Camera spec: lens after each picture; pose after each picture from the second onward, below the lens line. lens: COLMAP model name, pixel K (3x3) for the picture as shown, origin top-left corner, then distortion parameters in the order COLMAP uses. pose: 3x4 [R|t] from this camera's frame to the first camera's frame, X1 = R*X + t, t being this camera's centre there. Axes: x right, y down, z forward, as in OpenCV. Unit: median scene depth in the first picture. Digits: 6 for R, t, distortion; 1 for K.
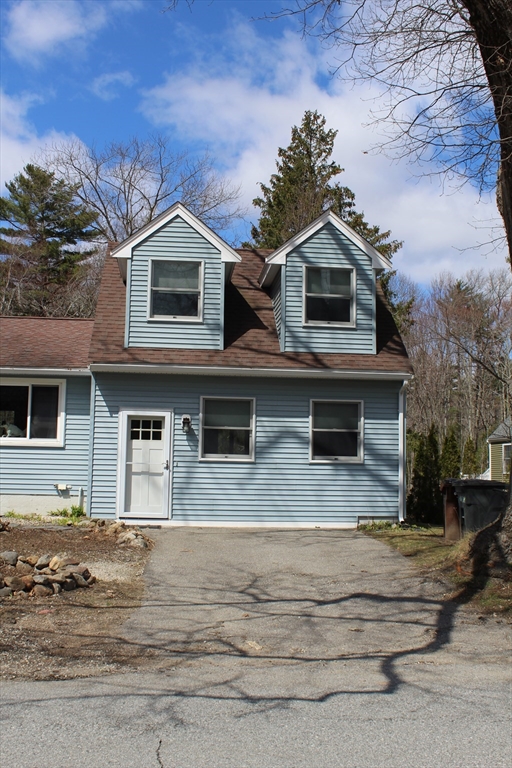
lens RADIAL K [[839.7, 0, 256.5], [0, 839.7, 385.0], [0, 0, 1]] dist [-0.117455, 0.000000]
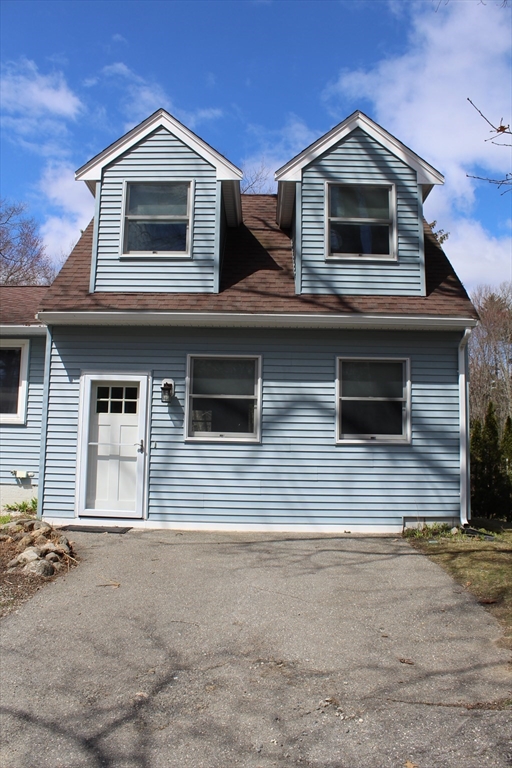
lens RADIAL K [[640.3, 0, 258.1], [0, 640.3, 383.6], [0, 0, 1]] dist [-0.158427, 0.125984]
pose [[0.993033, -0.013348, -0.117074, 0.061633], [0.011558, 0.999806, -0.015958, 0.048842], [0.117264, 0.014494, 0.992995, 0.438716]]
